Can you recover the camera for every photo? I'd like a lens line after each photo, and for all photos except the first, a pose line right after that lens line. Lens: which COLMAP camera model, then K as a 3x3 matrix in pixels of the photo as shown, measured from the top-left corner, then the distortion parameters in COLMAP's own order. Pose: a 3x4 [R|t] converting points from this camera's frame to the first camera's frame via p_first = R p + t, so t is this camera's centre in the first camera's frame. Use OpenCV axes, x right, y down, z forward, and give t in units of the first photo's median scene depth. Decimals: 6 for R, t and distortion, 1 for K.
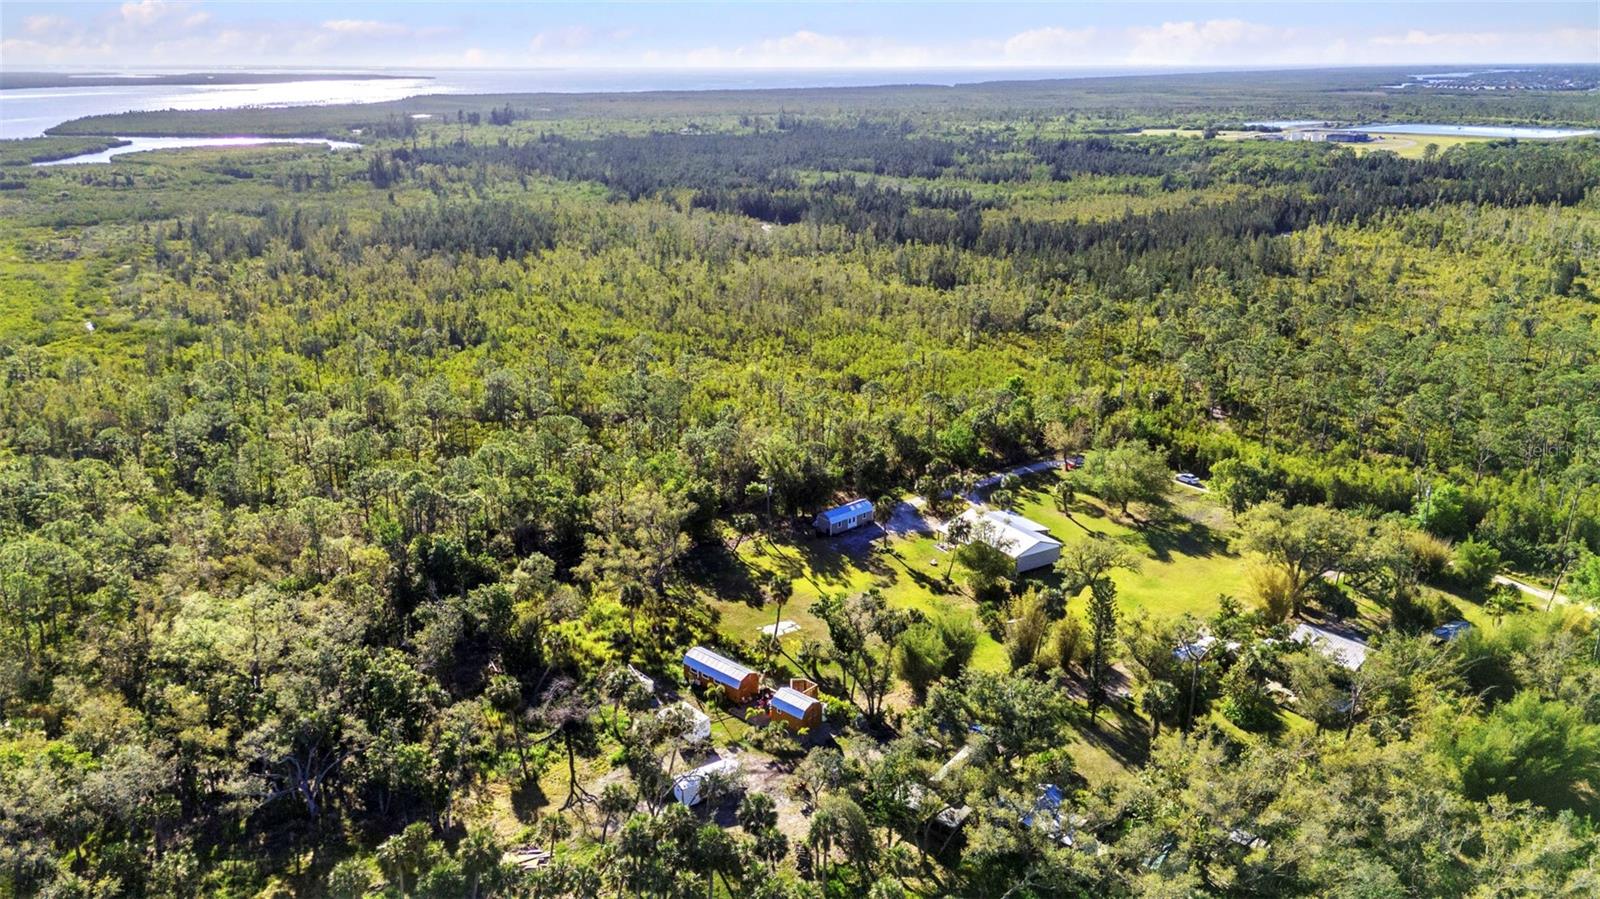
lens RADIAL K [[1169.9, 0, 800.0], [0, 1169.9, 449.5], [0, 0, 1]] dist [0.079217, -0.075243]
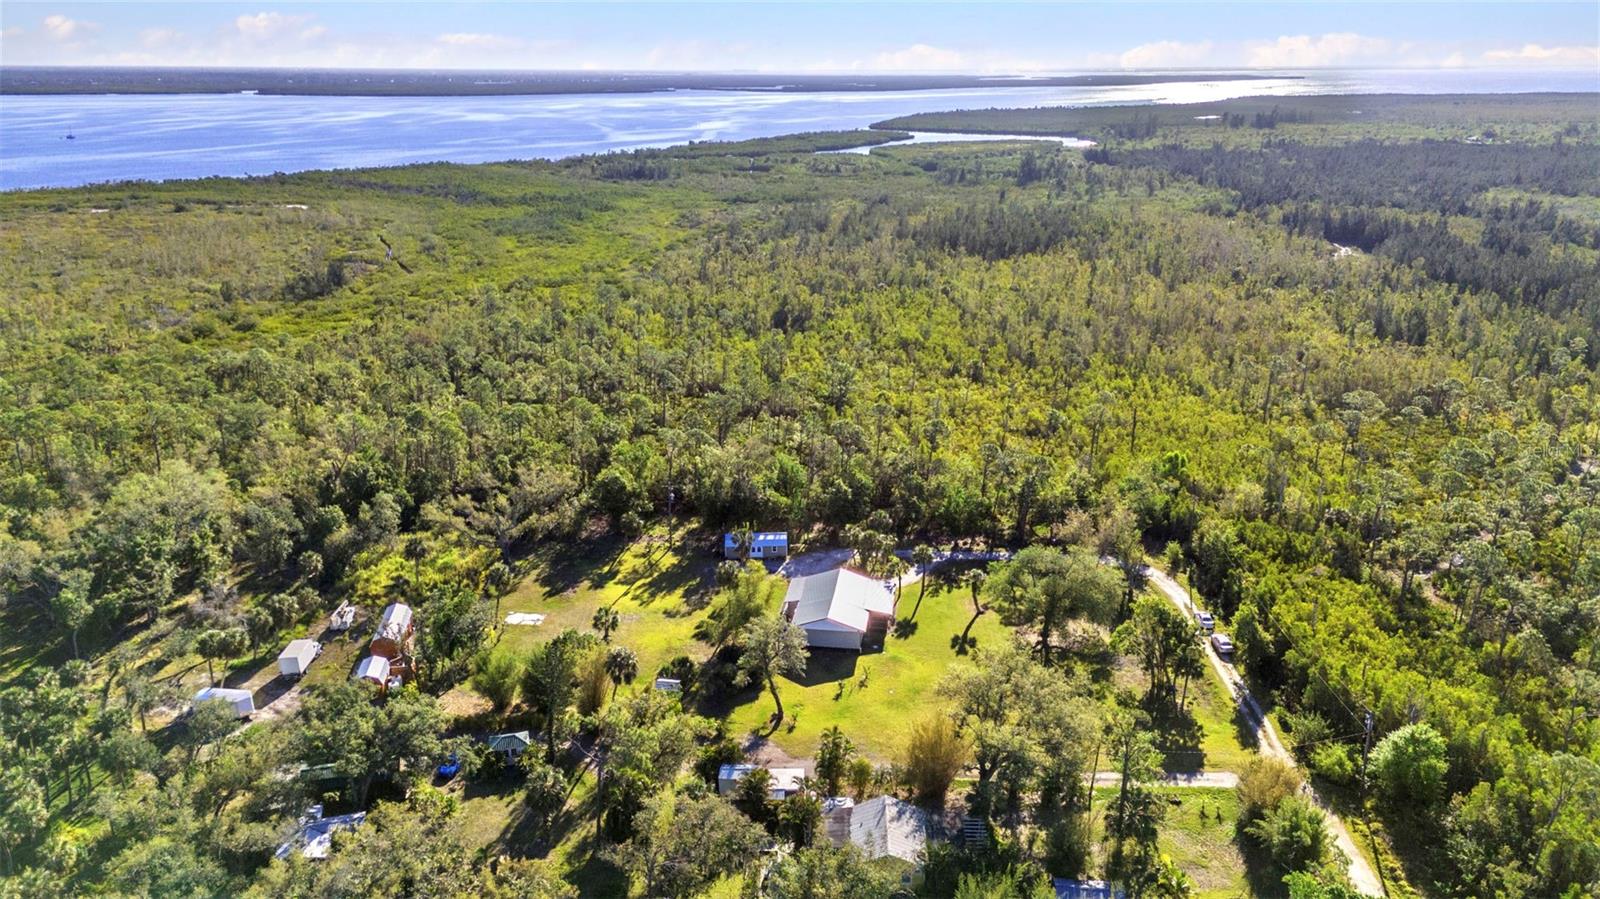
lens RADIAL K [[1169.9, 0, 800.0], [0, 1169.9, 449.5], [0, 0, 1]] dist [0.079217, -0.075243]
pose [[0.769745, 0.199635, -0.606332, 0.522524], [-0.199852, 0.977456, 0.068114, -0.075317], [0.606261, 0.068746, 0.792289, 0.219247]]
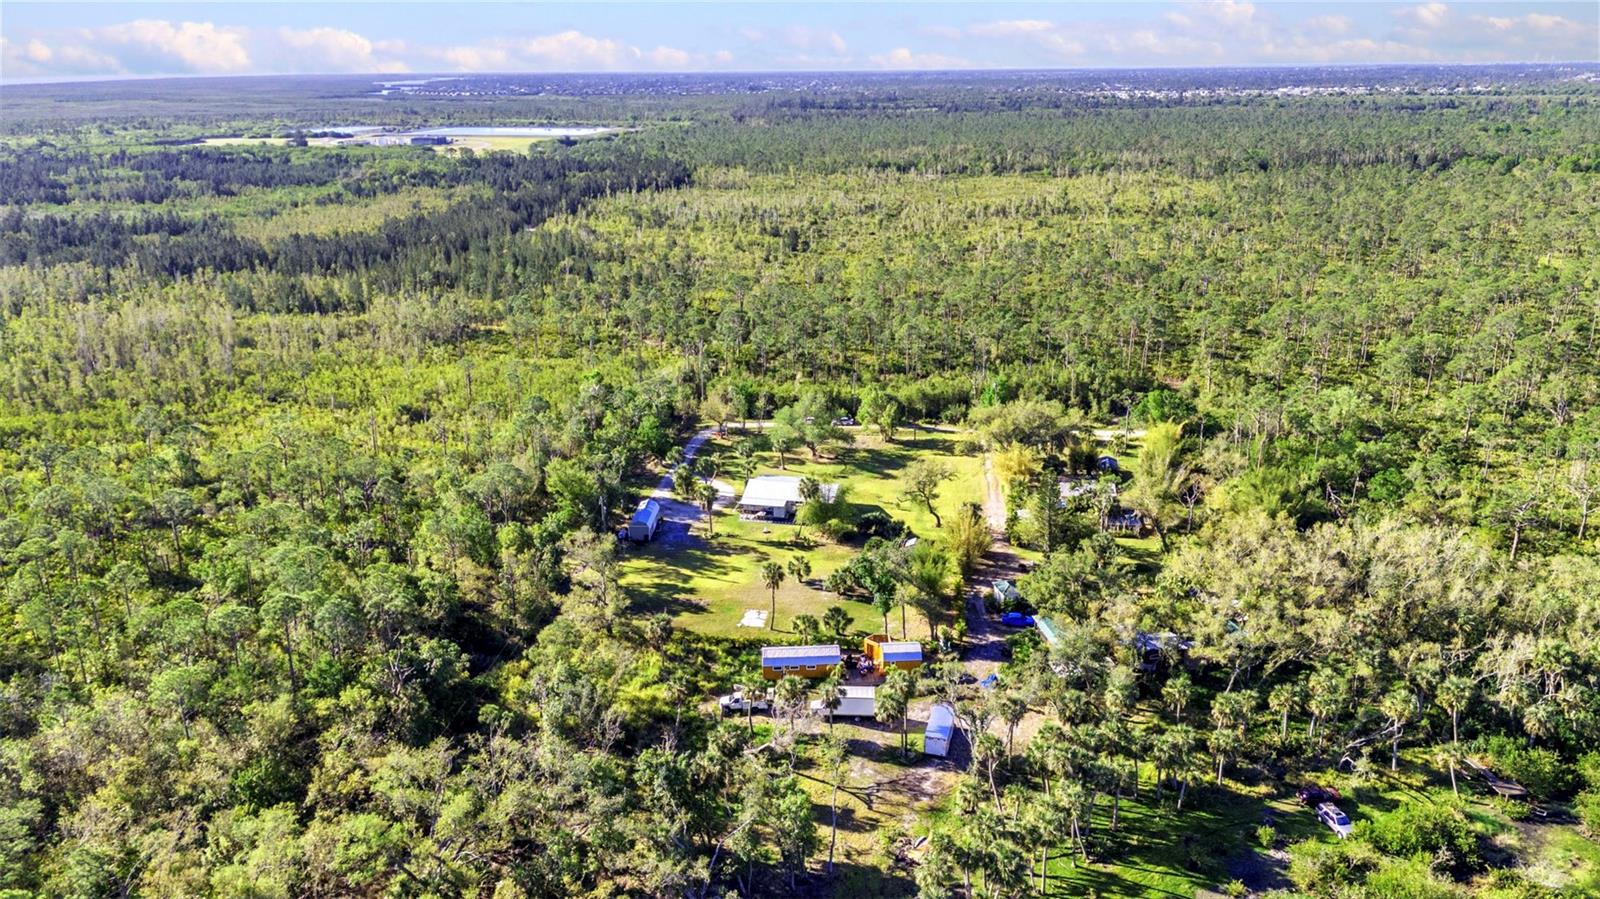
lens RADIAL K [[1169.9, 0, 800.0], [0, 1169.9, 449.5], [0, 0, 1]] dist [0.079217, -0.075243]
pose [[0.690740, -0.225349, 0.687093, -0.452141], [0.229053, 0.969456, 0.087688, -0.048566], [-0.685867, 0.096811, 0.721259, 0.150407]]
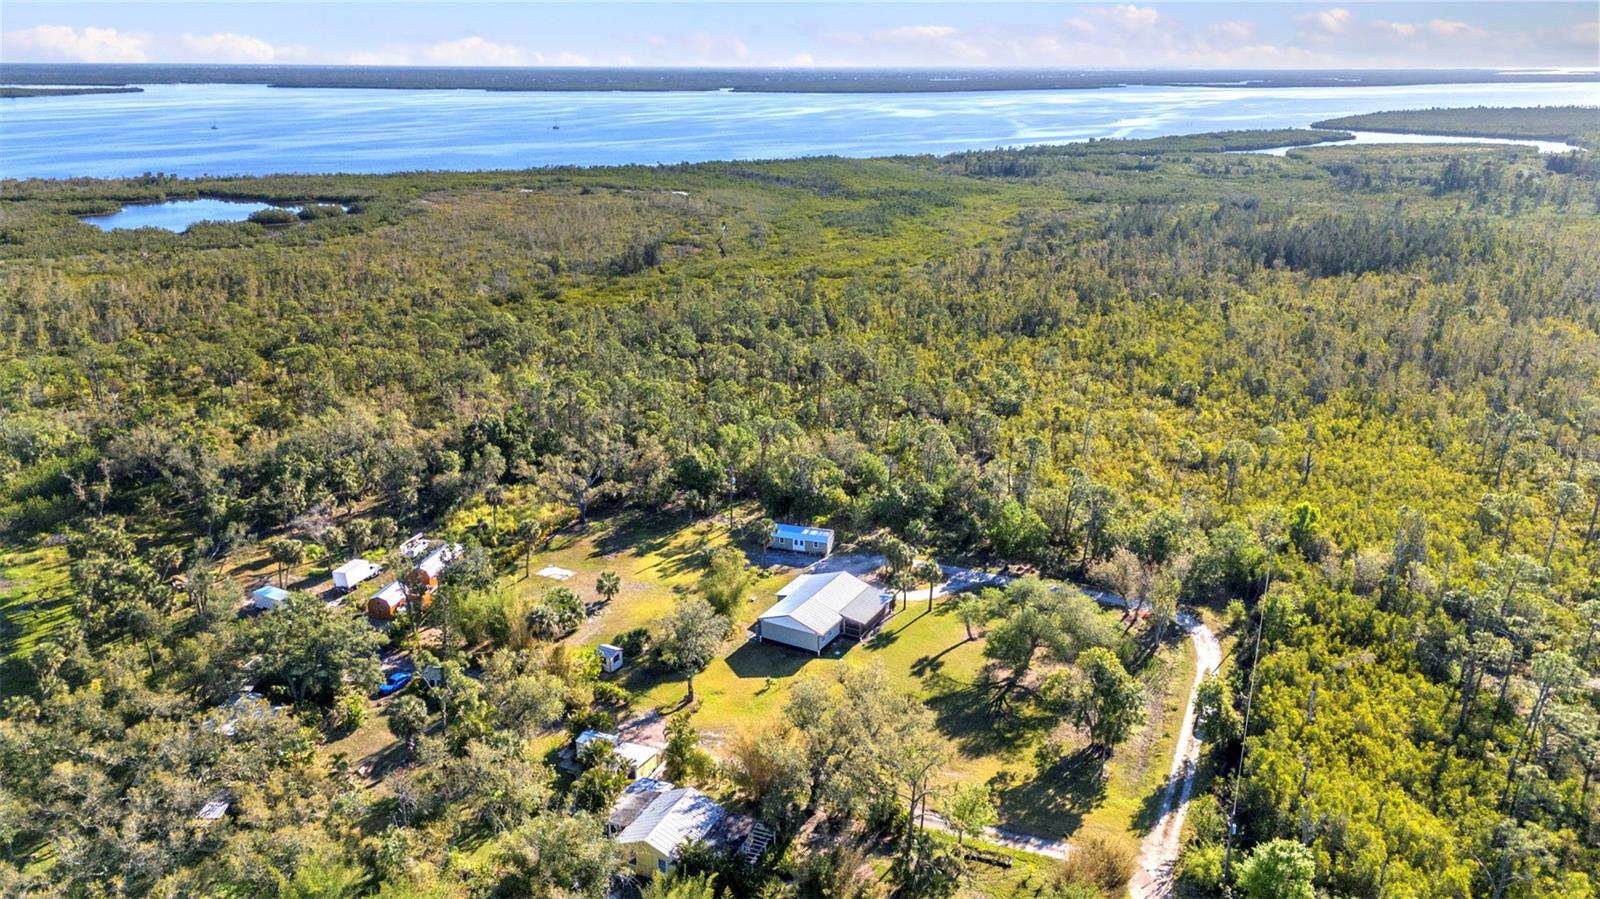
lens RADIAL K [[1169.9, 0, 800.0], [0, 1169.9, 449.5], [0, 0, 1]] dist [0.079217, -0.075243]
pose [[0.484082, 0.274990, -0.830689, 0.678578], [-0.272475, 0.949508, 0.155539, -0.133757], [0.831518, 0.151048, 0.534568, 0.395511]]
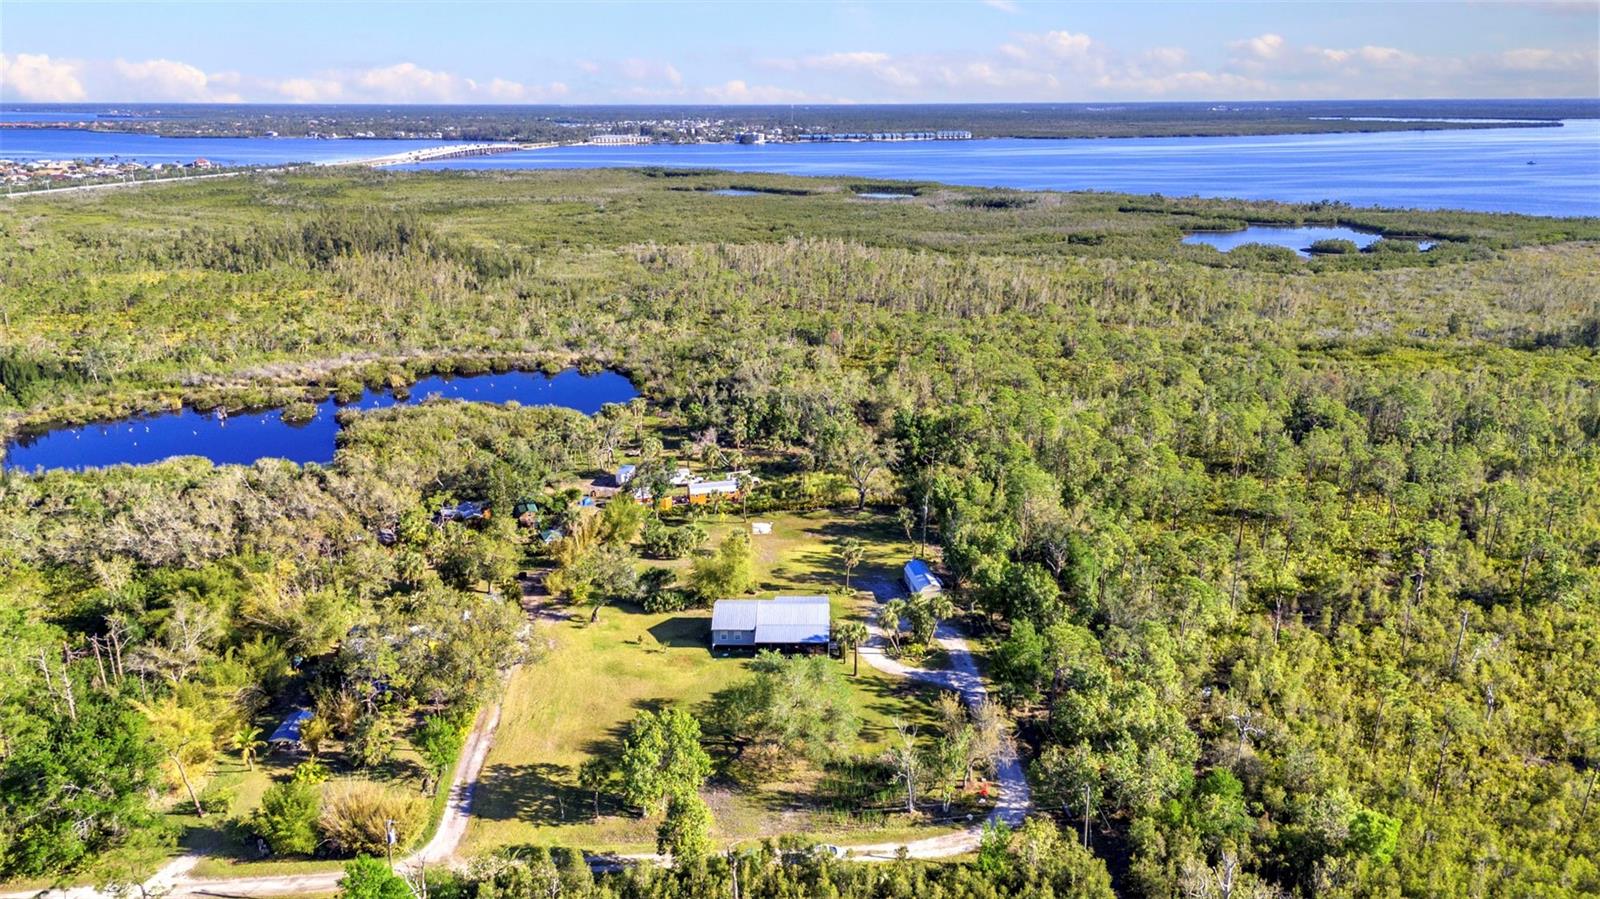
lens RADIAL K [[1169.9, 0, 800.0], [0, 1169.9, 449.5], [0, 0, 1]] dist [0.079217, -0.075243]
pose [[-0.548035, 0.241840, -0.800731, 0.665708], [-0.256323, 0.862680, 0.435983, -0.339474], [0.796213, 0.444180, -0.410790, 1.044194]]
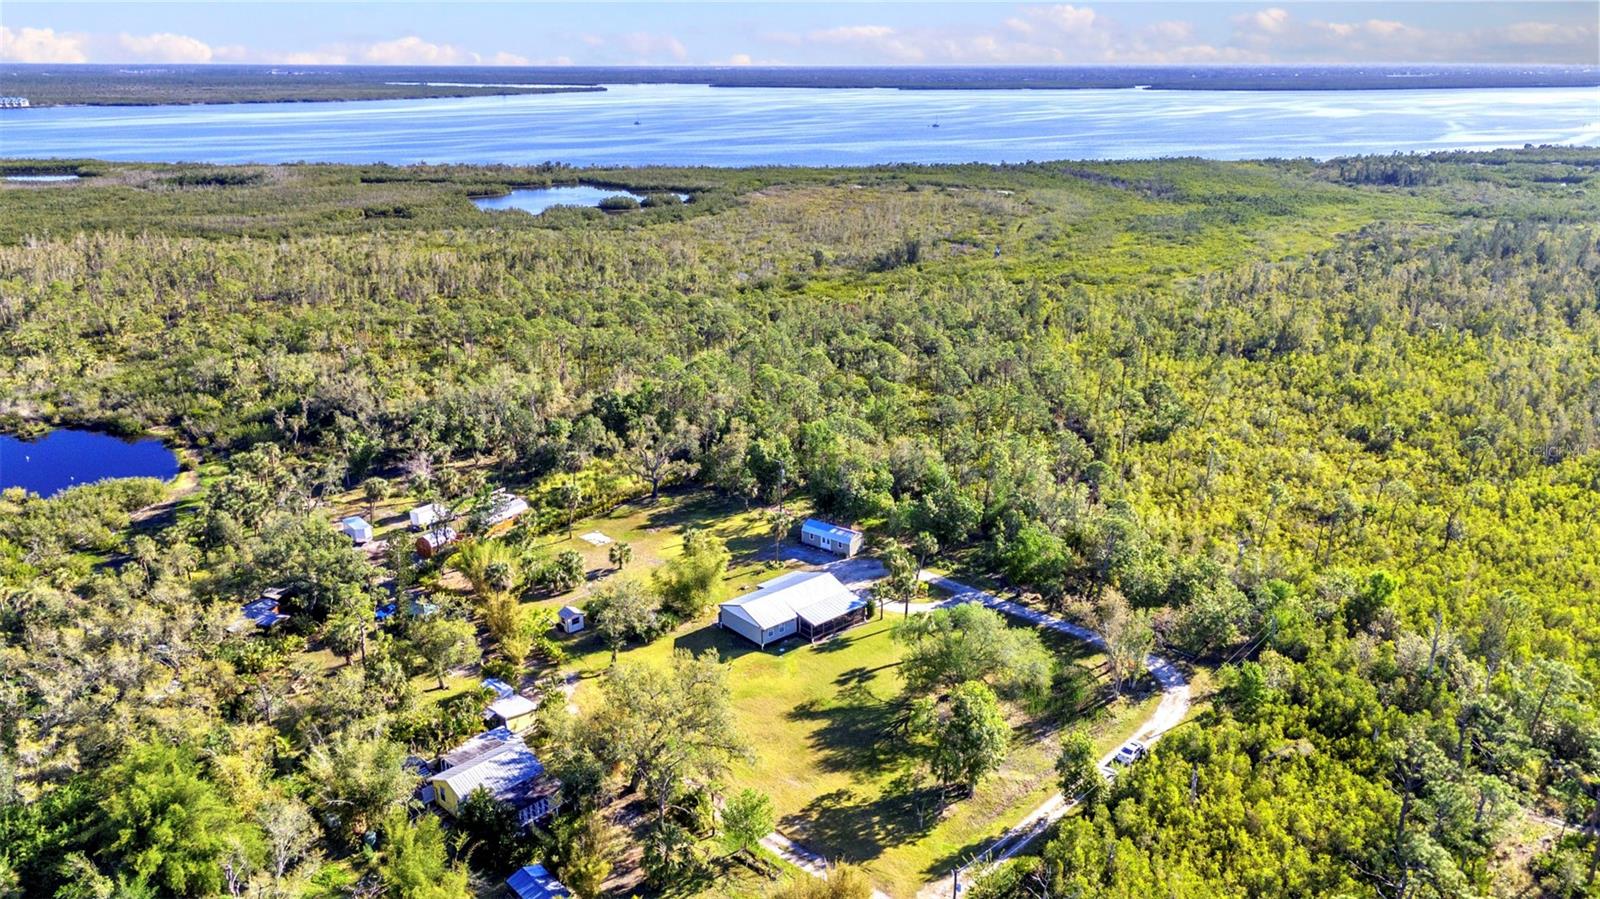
lens RADIAL K [[1169.9, 0, 800.0], [0, 1169.9, 449.5], [0, 0, 1]] dist [0.079217, -0.075243]
pose [[0.159889, 0.310637, -0.936985, 0.758349], [-0.305279, 0.918225, 0.252324, -0.201981], [0.938744, 0.245698, 0.241645, 0.604803]]
